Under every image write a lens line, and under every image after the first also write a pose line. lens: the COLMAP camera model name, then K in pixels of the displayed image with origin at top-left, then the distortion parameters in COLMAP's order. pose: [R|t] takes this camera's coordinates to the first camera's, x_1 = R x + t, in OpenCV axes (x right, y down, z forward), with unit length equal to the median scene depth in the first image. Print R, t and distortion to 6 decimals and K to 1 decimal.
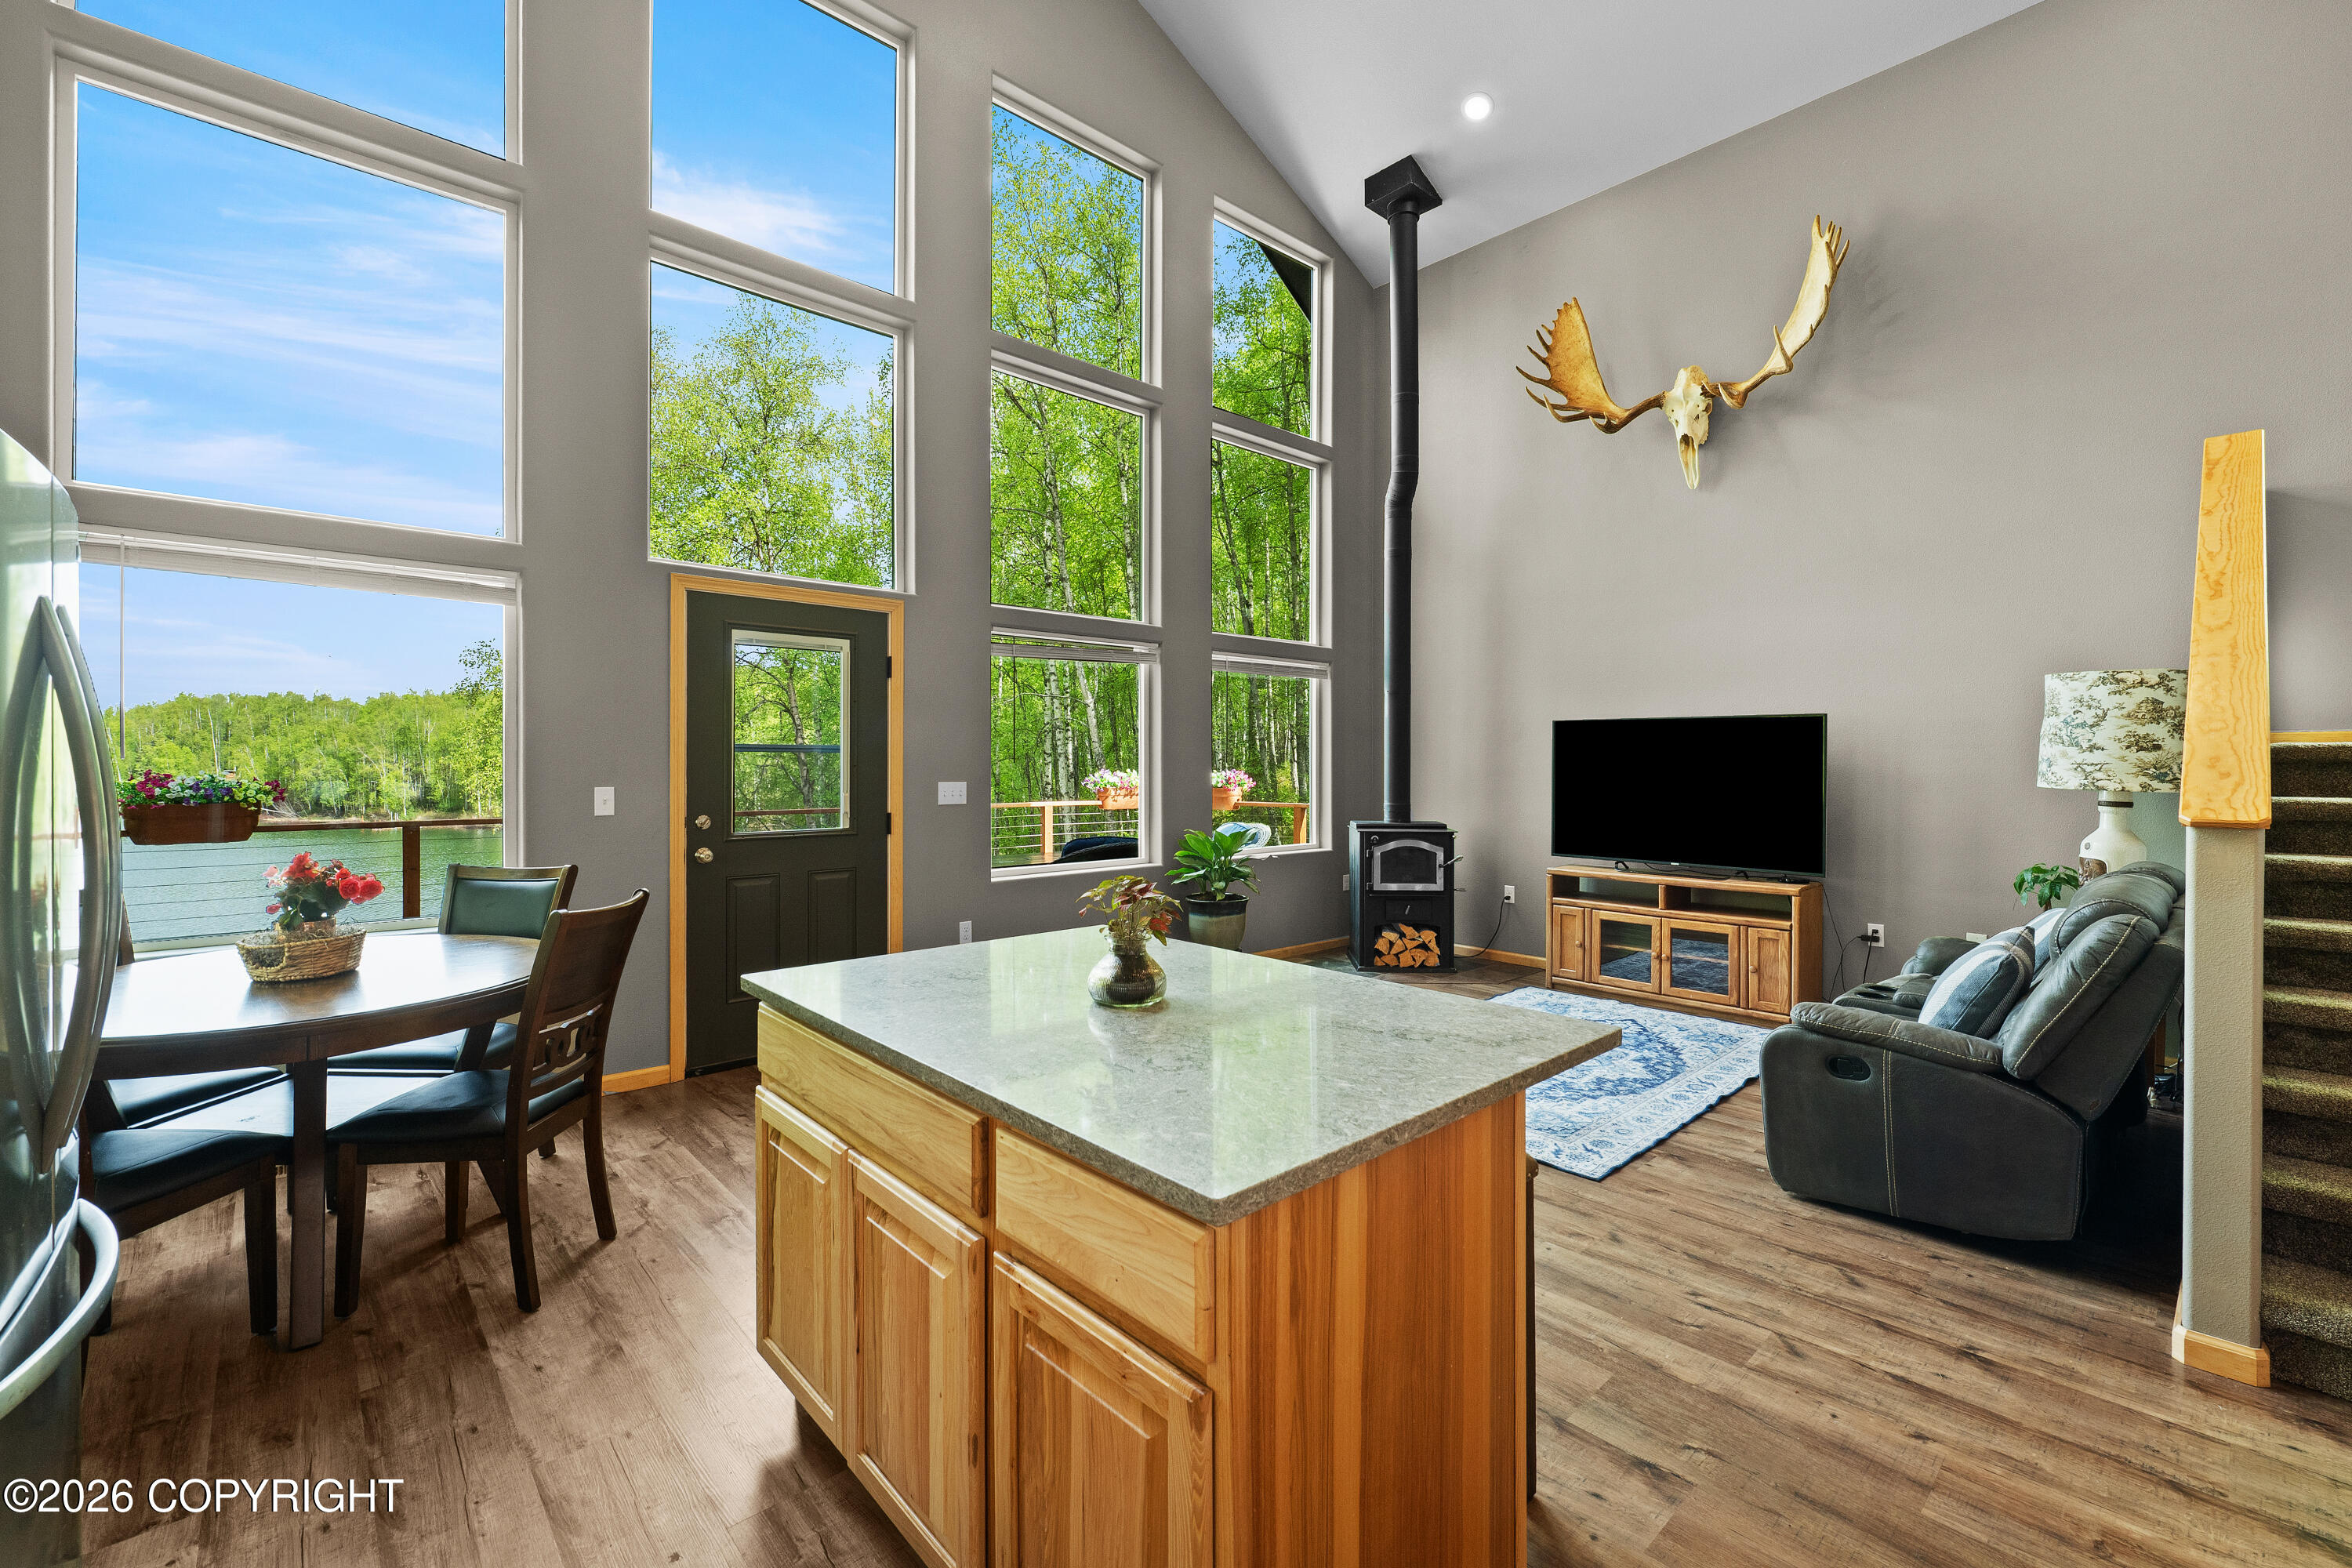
lens RADIAL K [[977.3, 0, 1182.6], [0, 977.3, 764.3], [0, 0, 1]] dist [-0.000947, -0.000429]
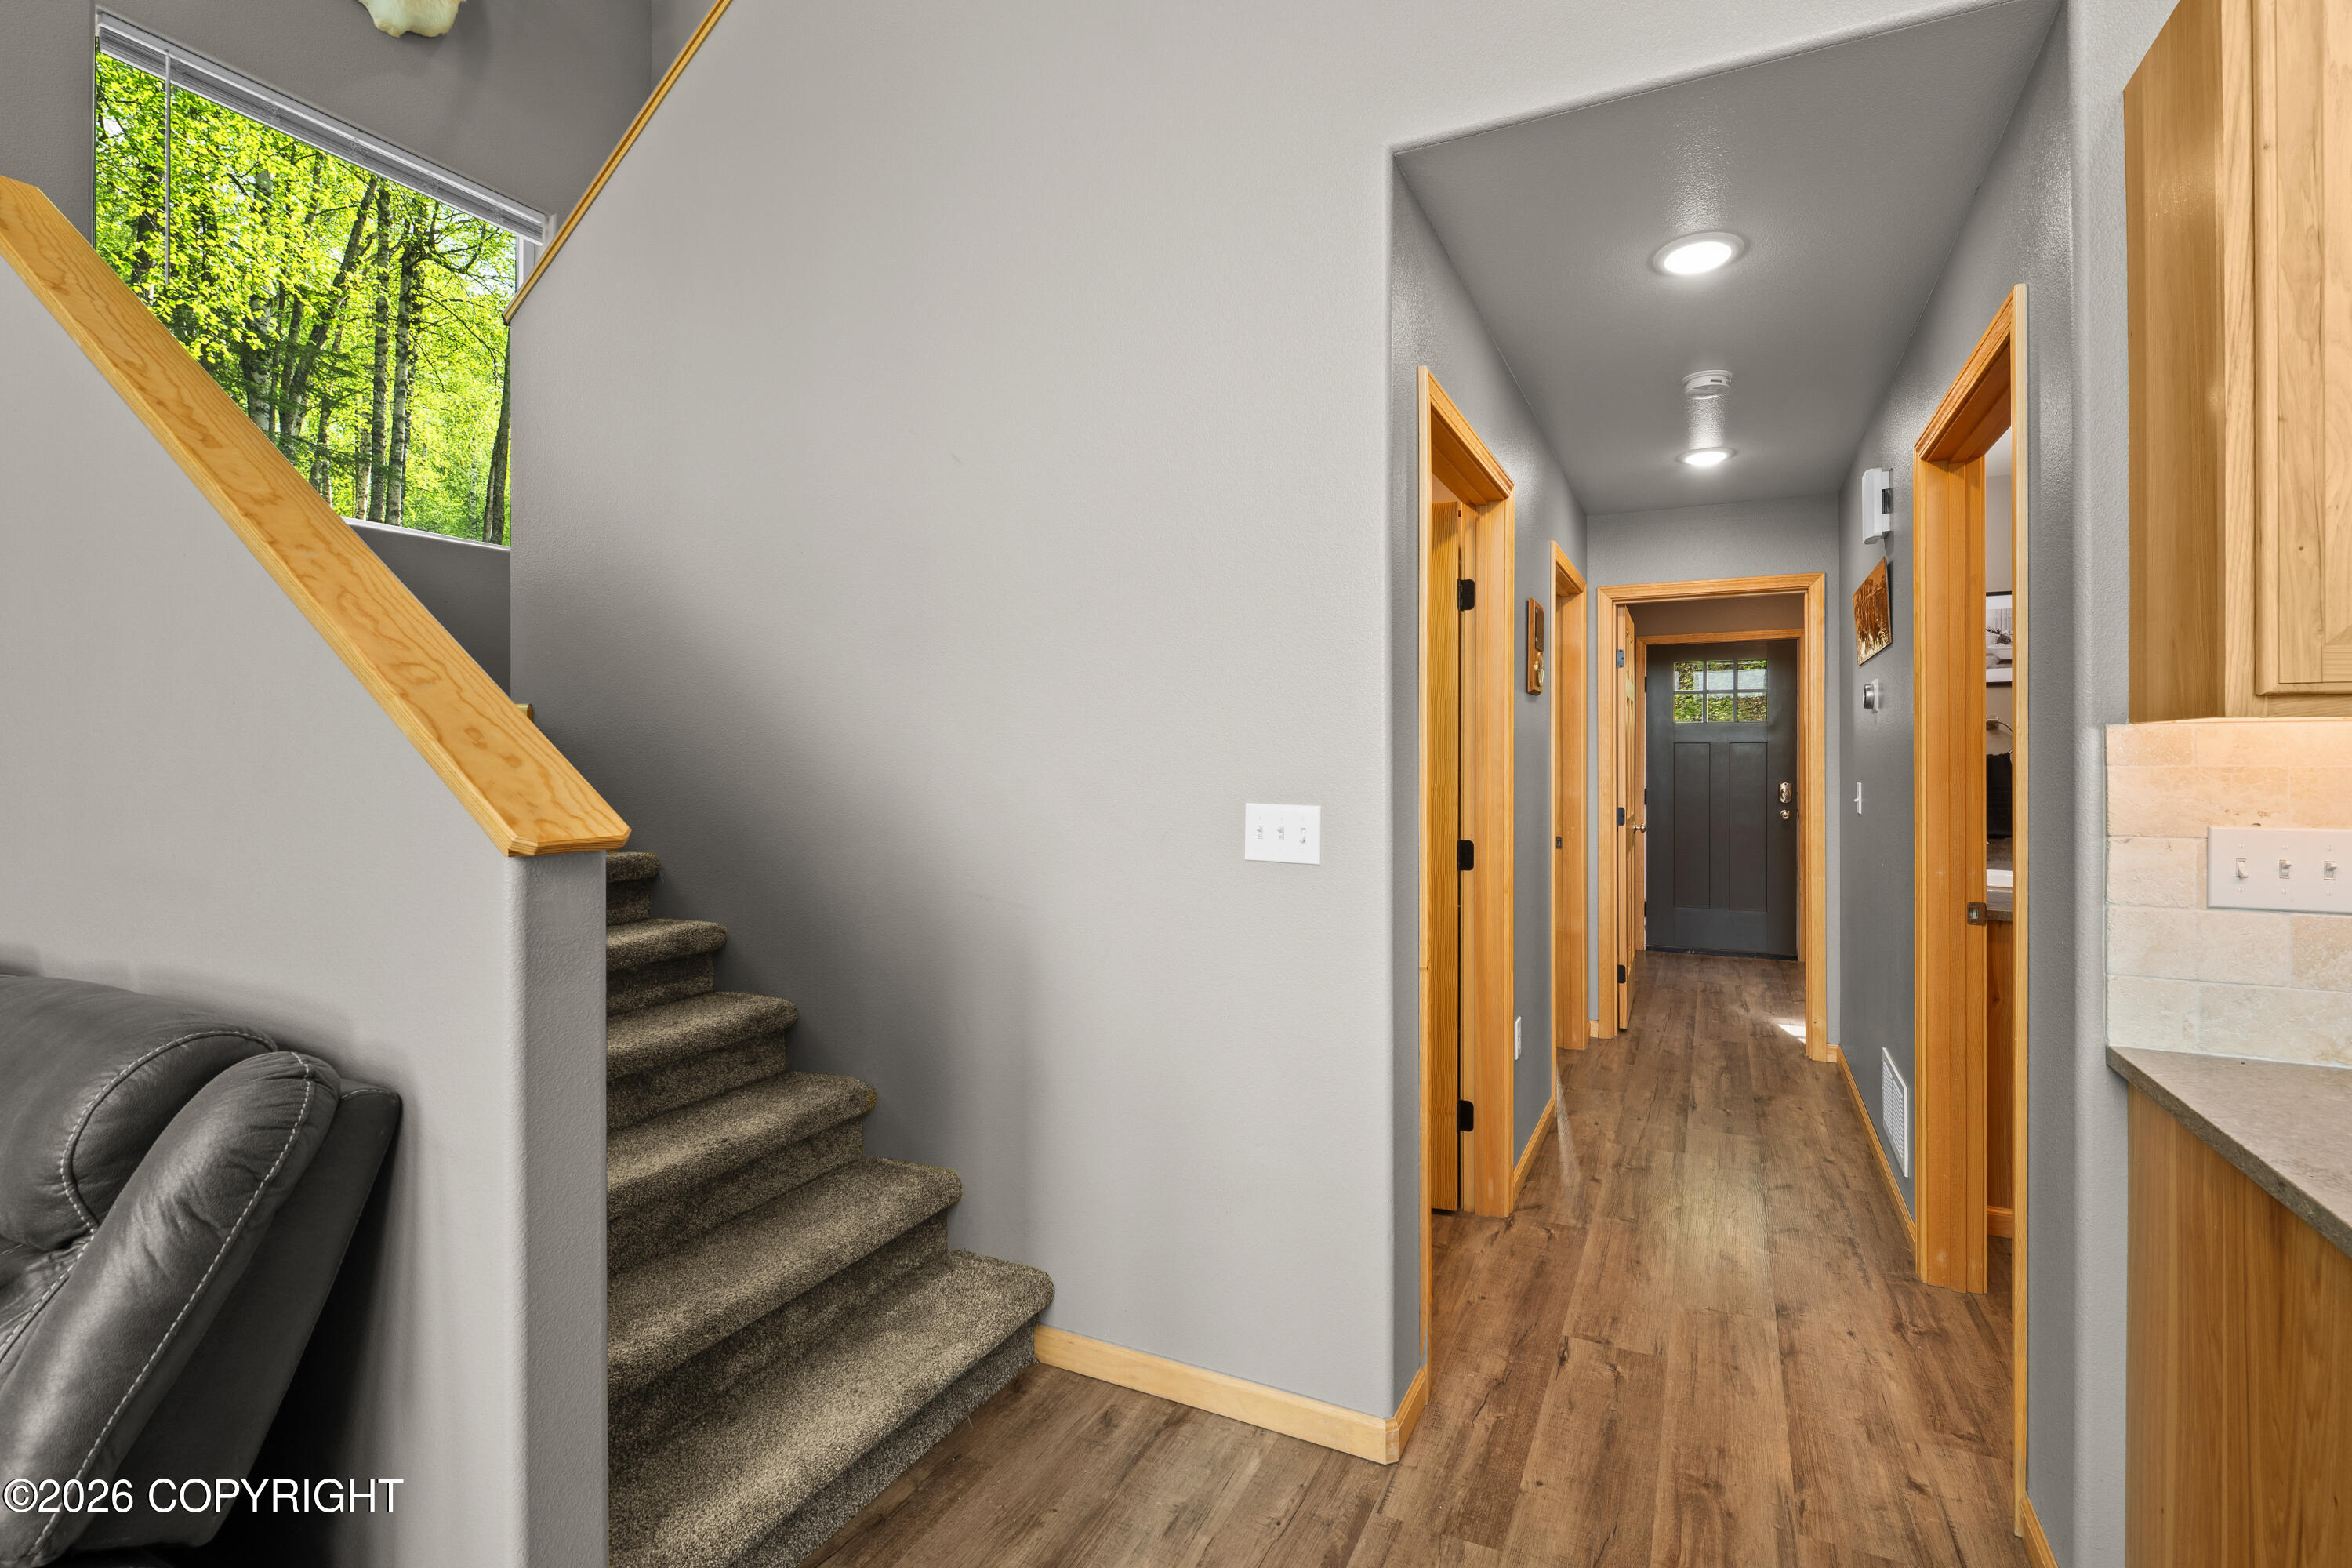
lens RADIAL K [[991.8, 0, 1288.4], [0, 991.8, 760.7], [0, 0, 1]] dist [0.000850, 0.000085]
pose [[-0.412569, -0.003408, 0.910920, 0.157275], [0.002095, 0.999987, 0.004690, 0.004297], [-0.910924, 0.003843, -0.412556, 0.366166]]
